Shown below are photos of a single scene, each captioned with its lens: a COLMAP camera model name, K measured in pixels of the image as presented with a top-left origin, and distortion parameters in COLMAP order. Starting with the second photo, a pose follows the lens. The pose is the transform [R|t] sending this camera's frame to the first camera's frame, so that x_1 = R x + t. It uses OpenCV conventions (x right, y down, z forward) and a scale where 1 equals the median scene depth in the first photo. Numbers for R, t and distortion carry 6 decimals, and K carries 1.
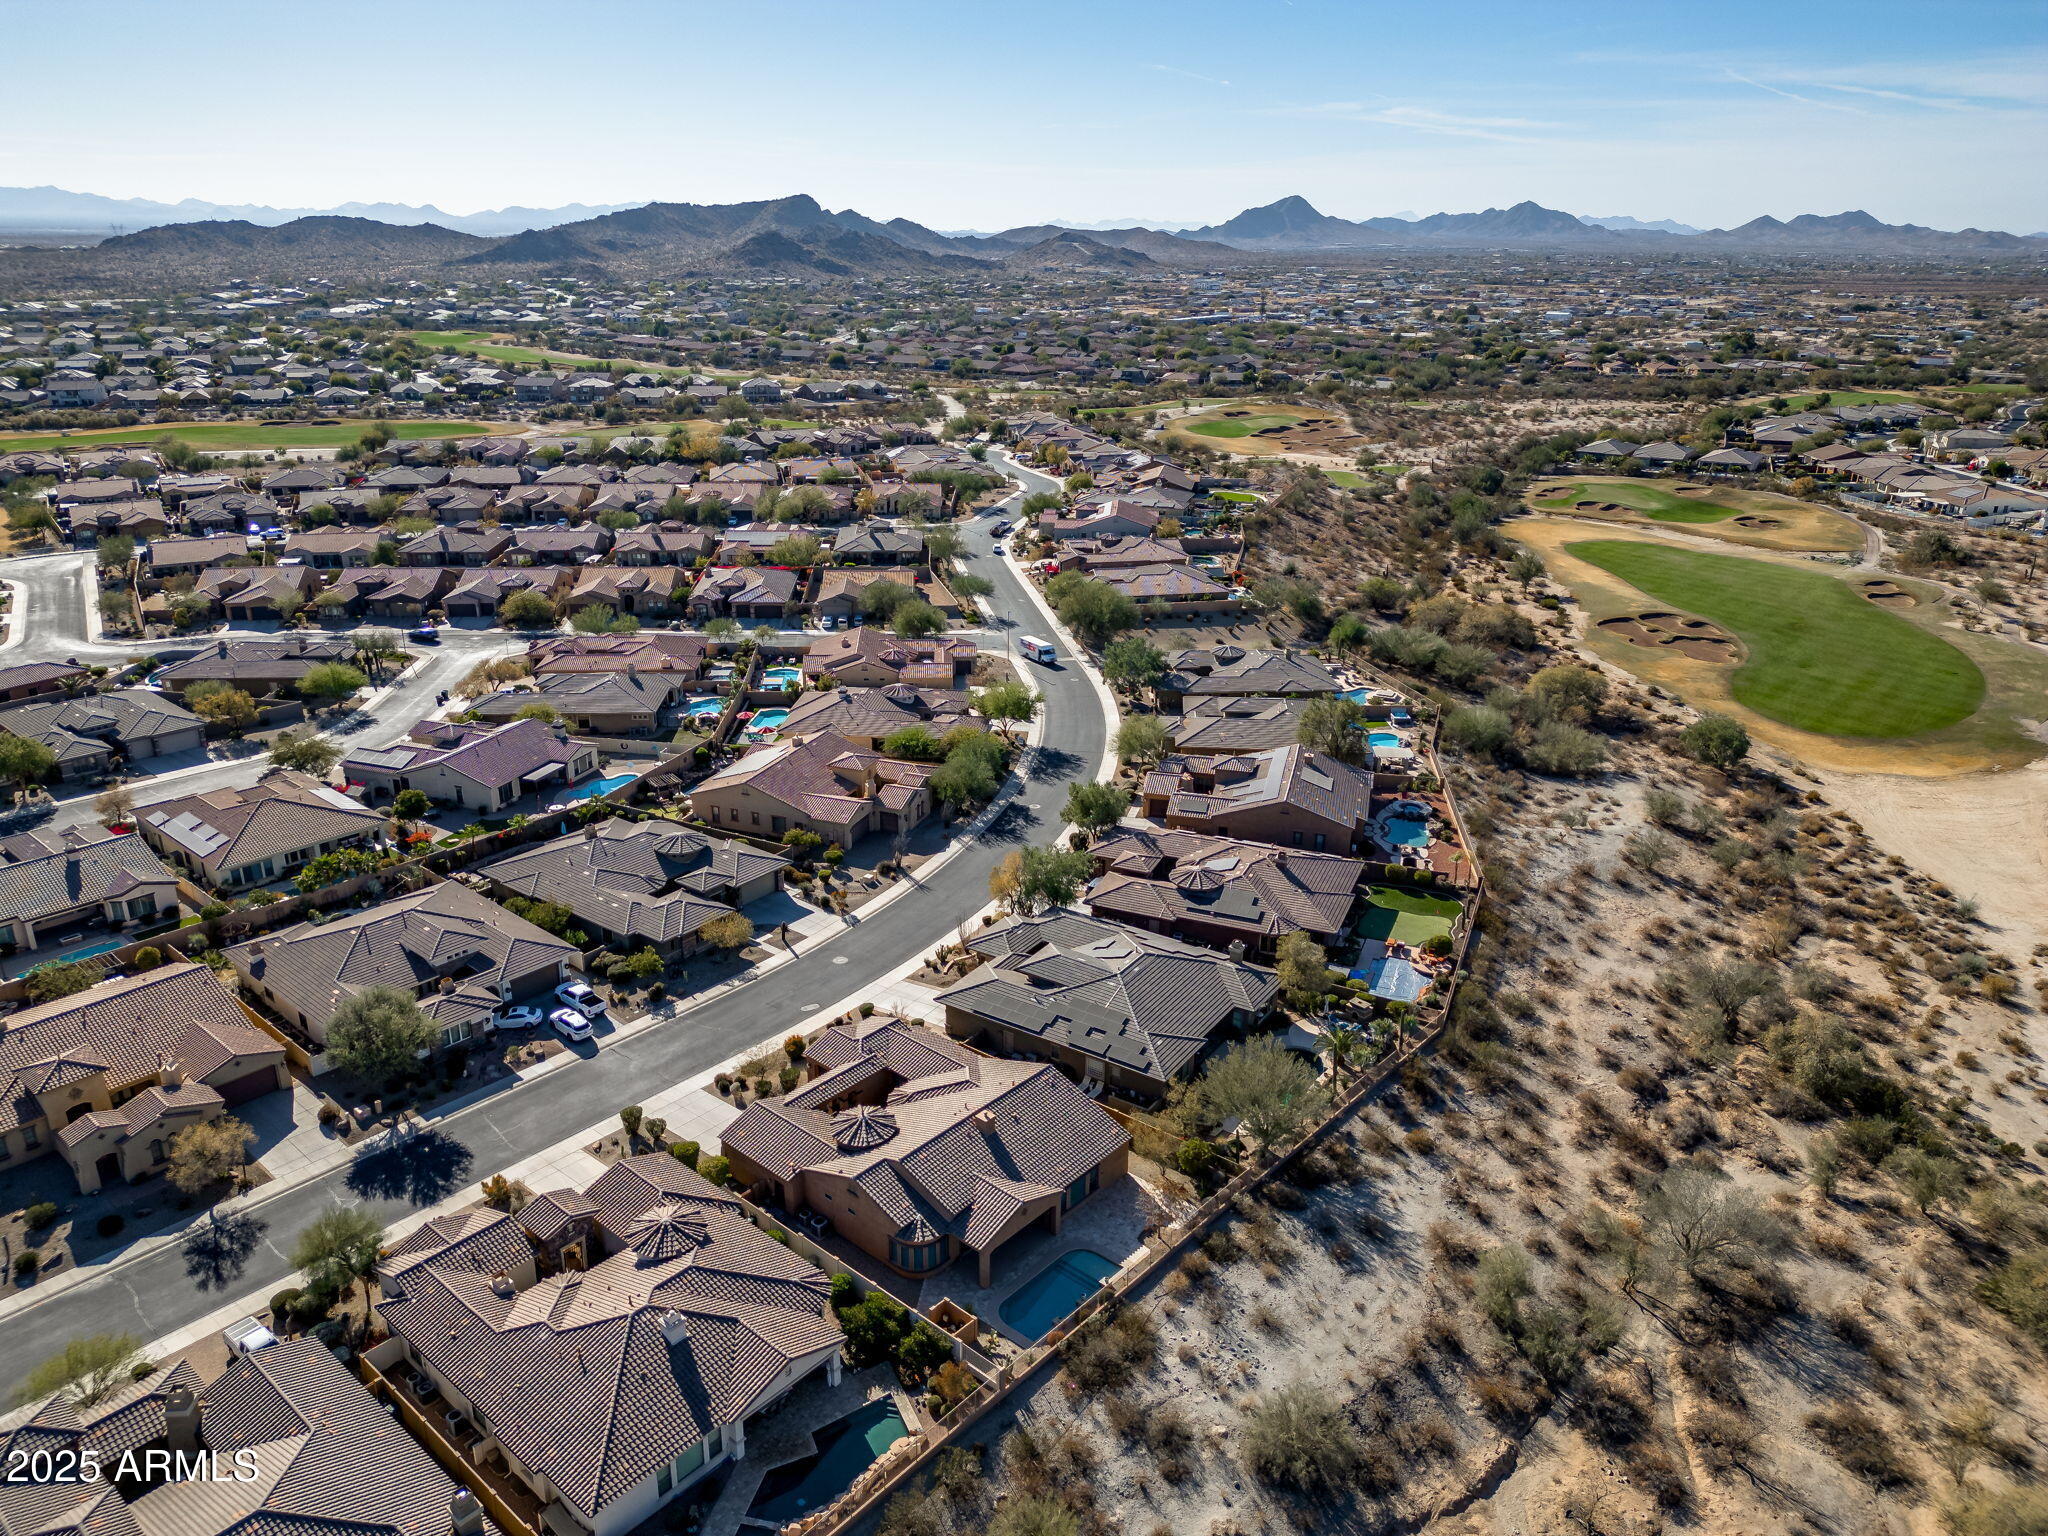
lens RADIAL K [[1435.3, 0, 1017.1], [0, 1435.3, 760.9], [0, 0, 1]] dist [0.069840, -0.065596]
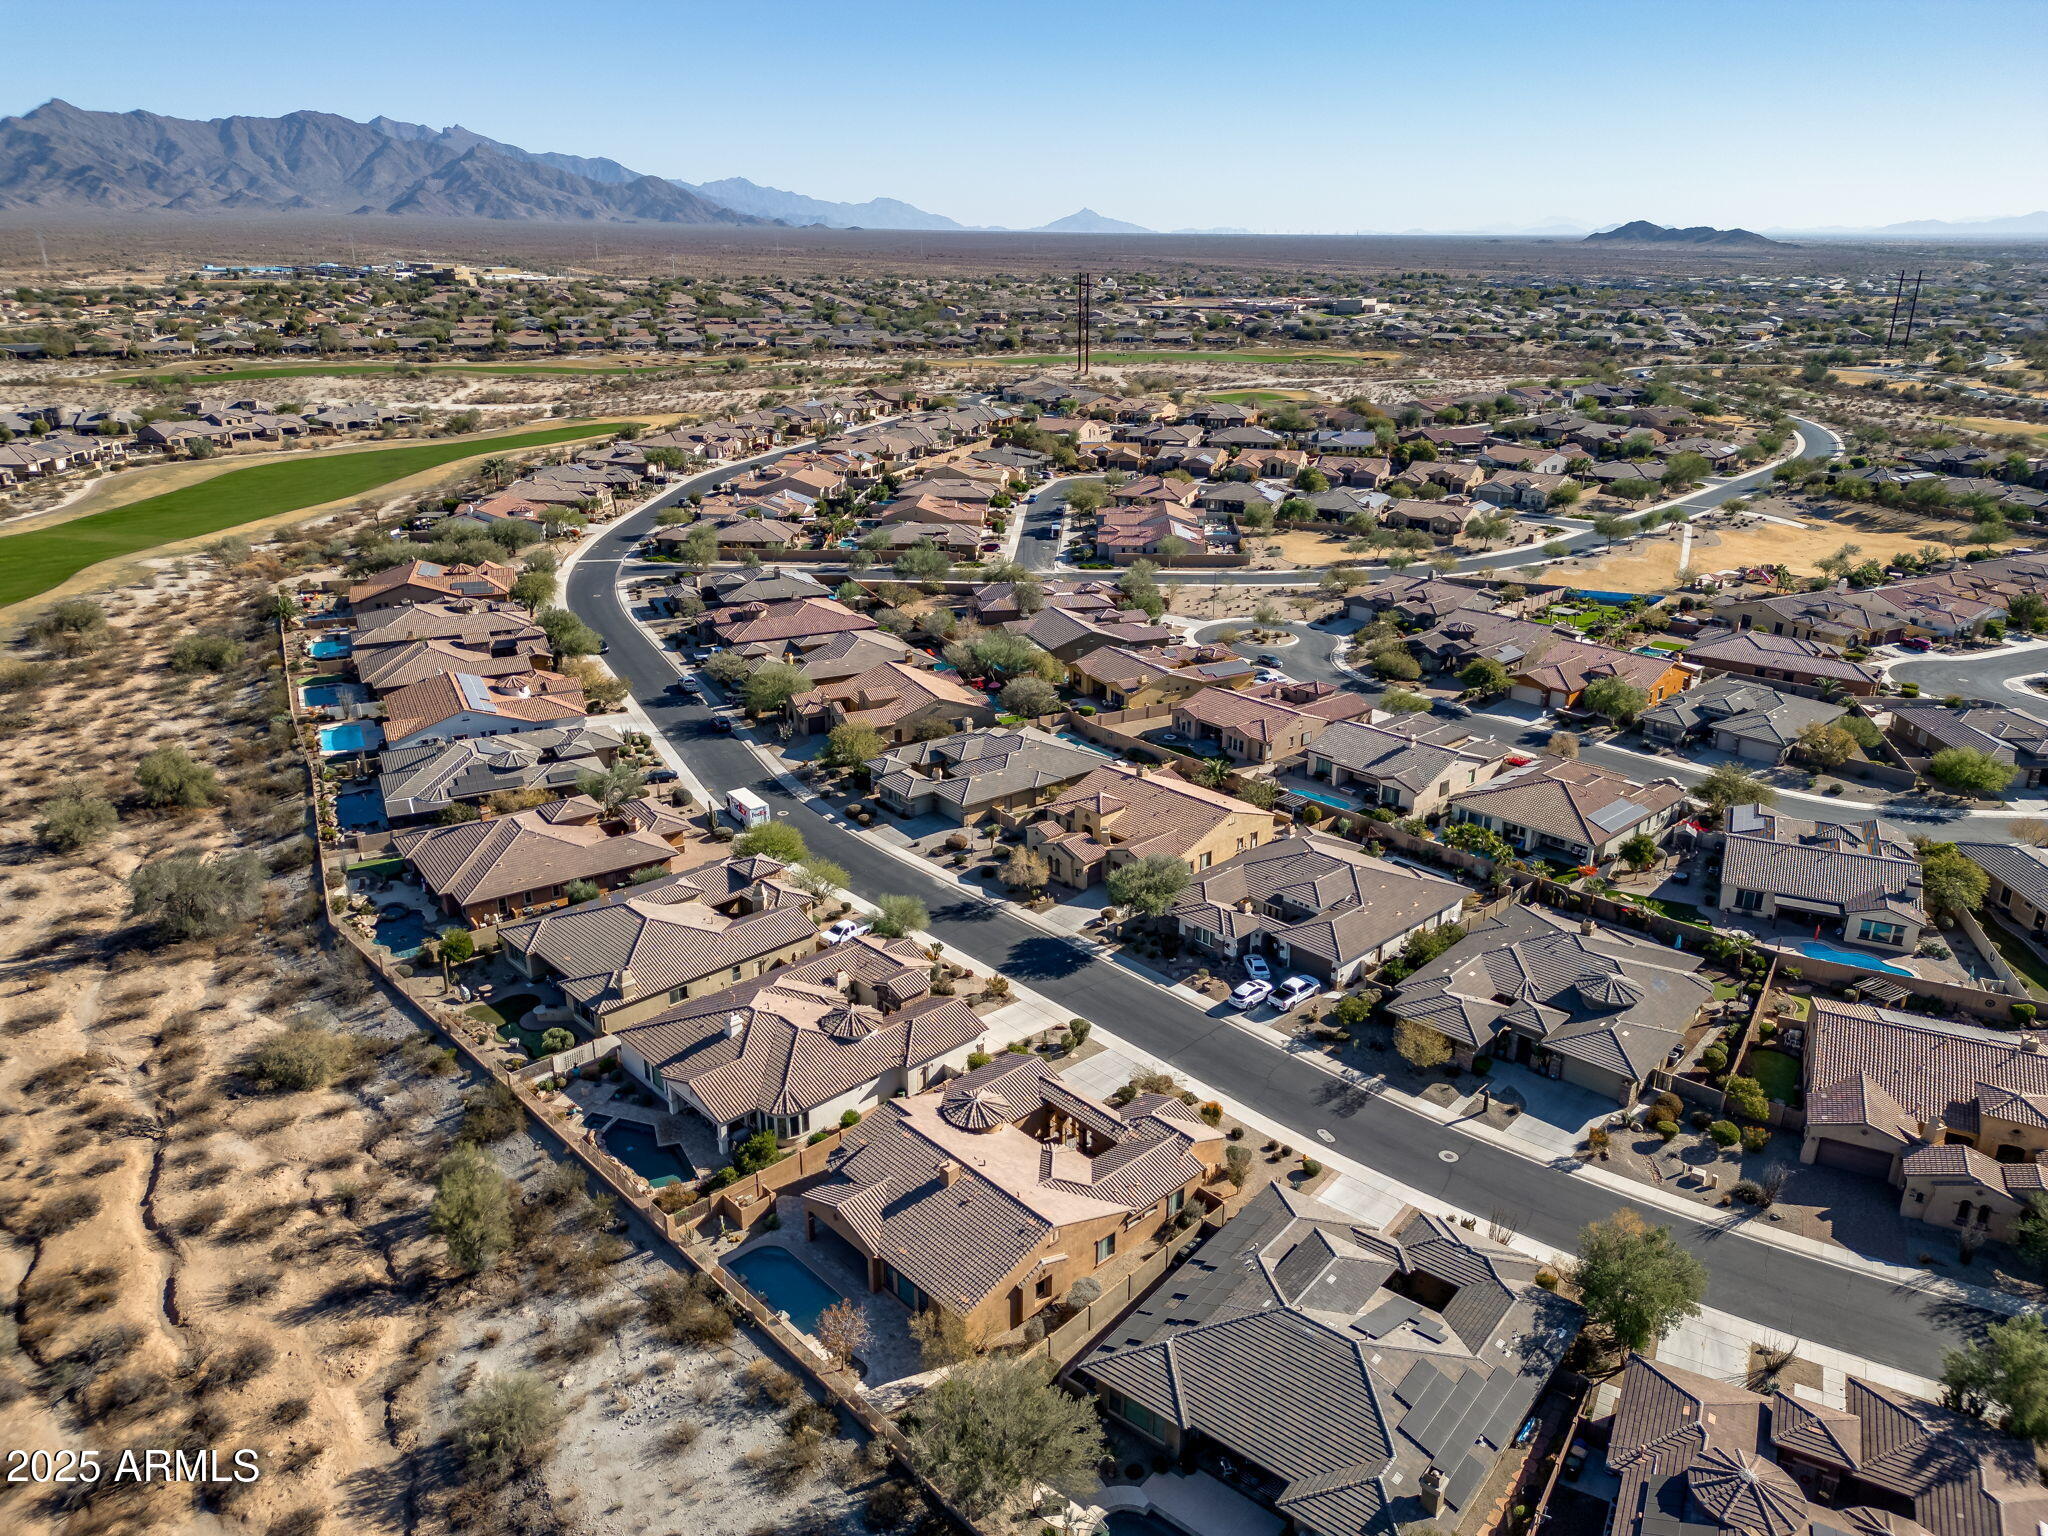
lens RADIAL K [[1435.3, 0, 1023.2], [0, 1435.3, 768.0], [0, 0, 1]] dist [0.069840, -0.065596]
pose [[-0.091007, 0.340850, -0.935702, 0.533613], [-0.348485, 0.869293, 0.350553, -0.228302], [0.932886, 0.357981, 0.039670, 0.631584]]
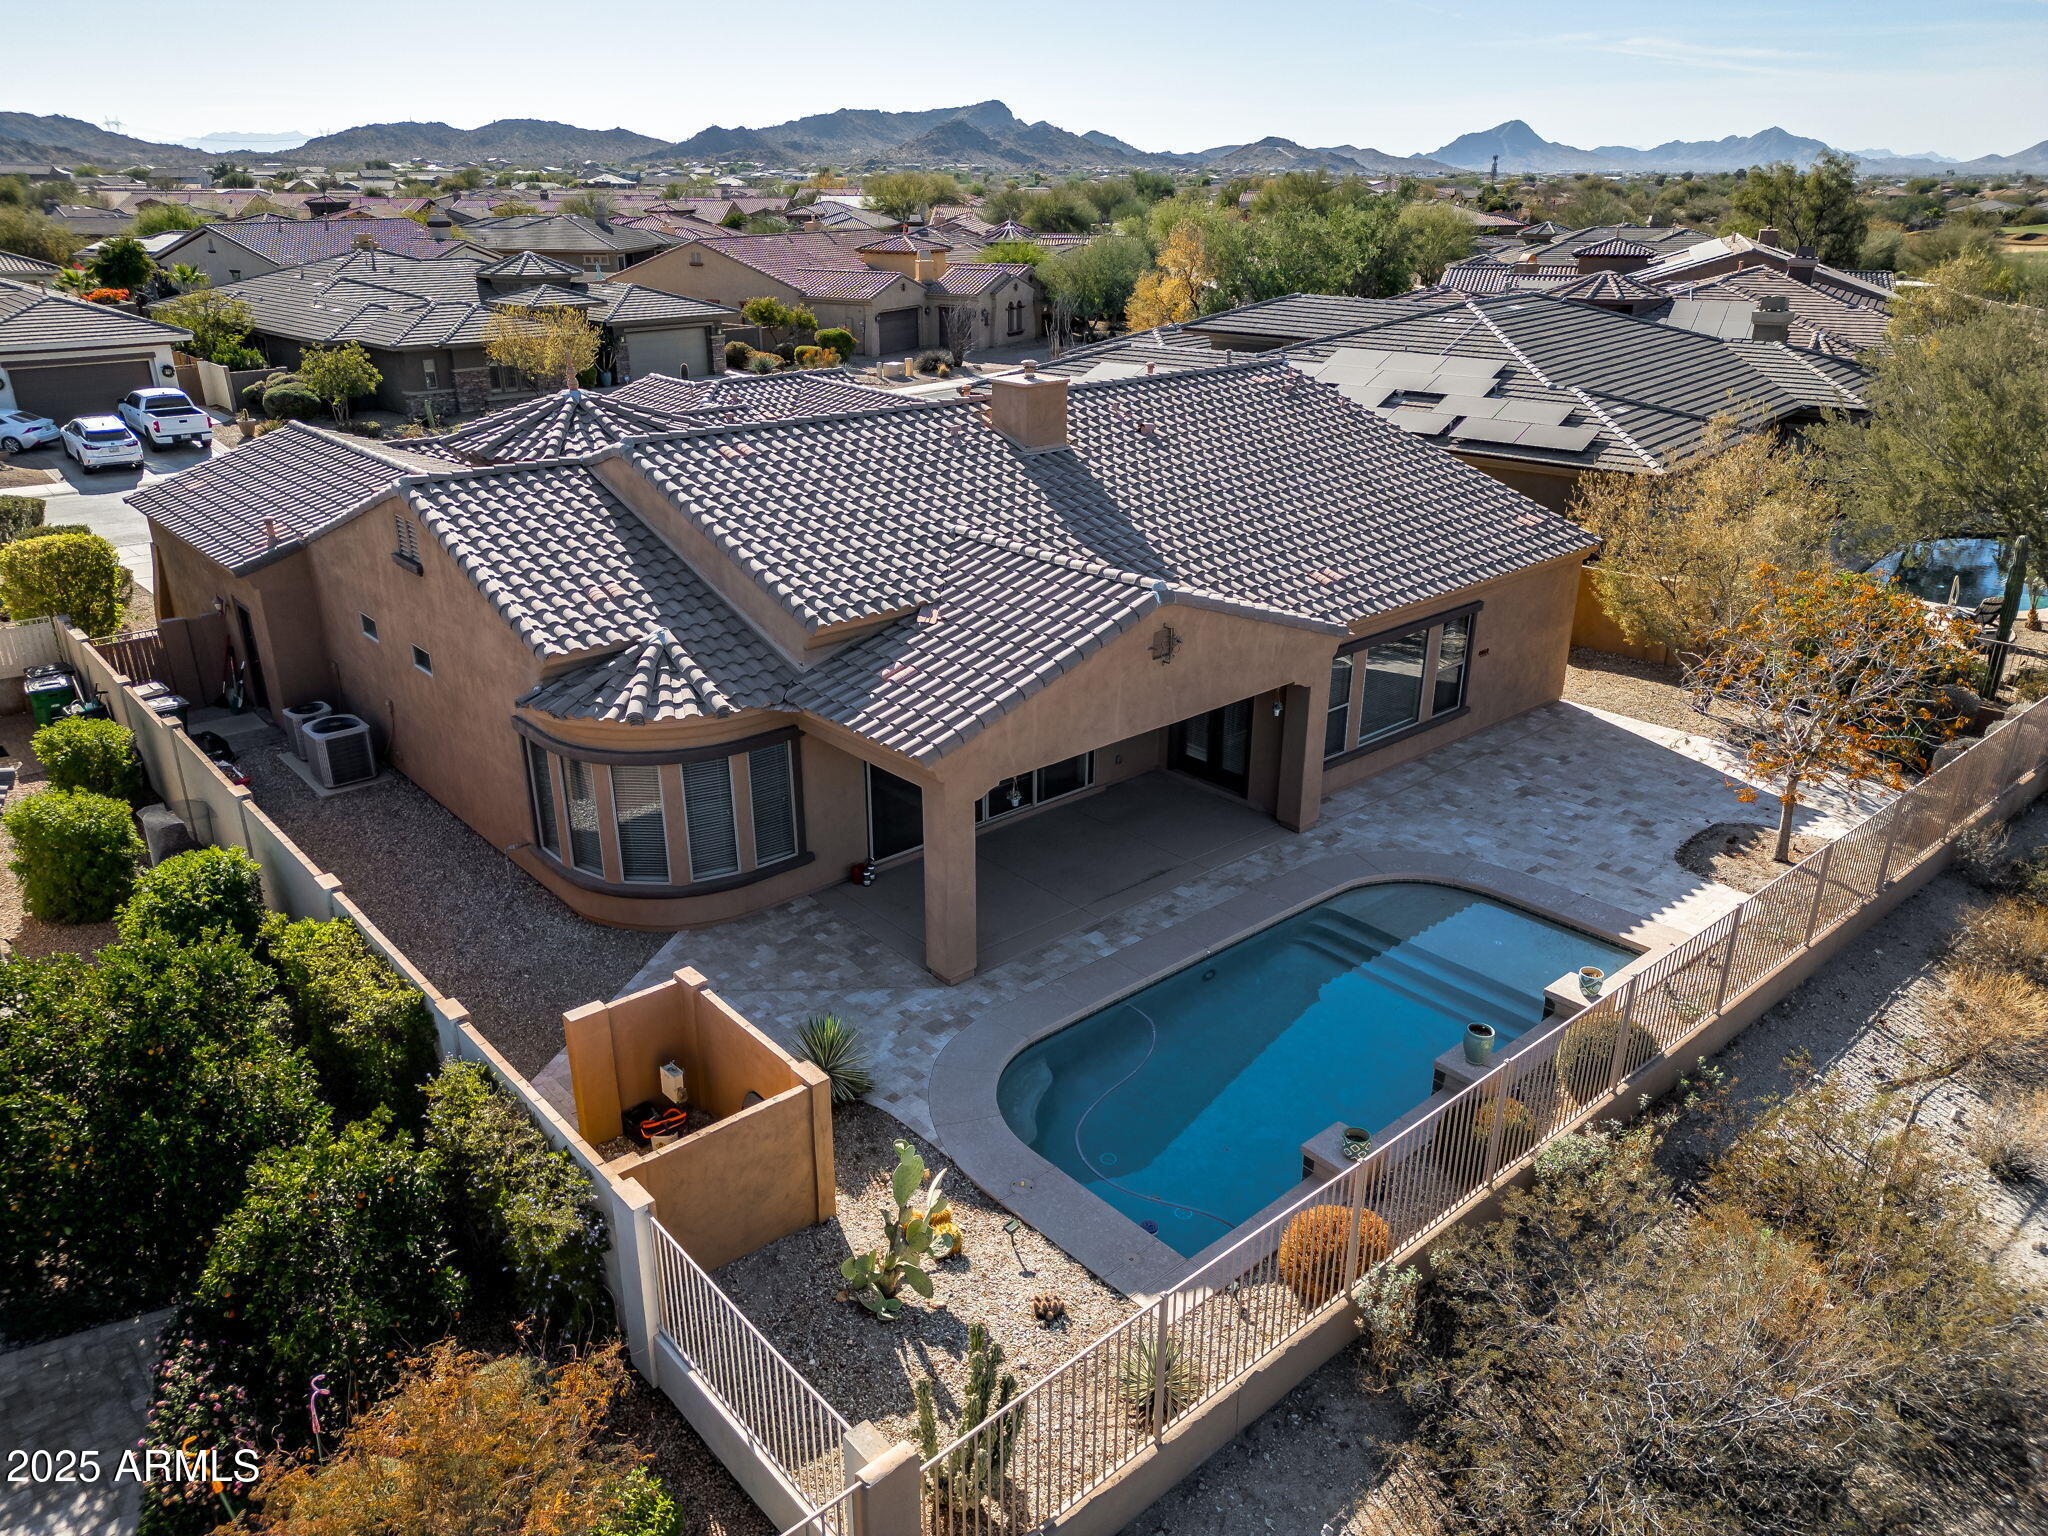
lens RADIAL K [[1435.3, 0, 1024.5], [0, 1435.3, 763.0], [0, 0, 1]] dist [0.069840, -0.065596]
pose [[0.992628, 0.043658, -0.113065, 0.005796], [-0.039585, 0.998492, 0.038028, 0.209759], [0.114555, -0.033272, 0.992860, 0.517837]]
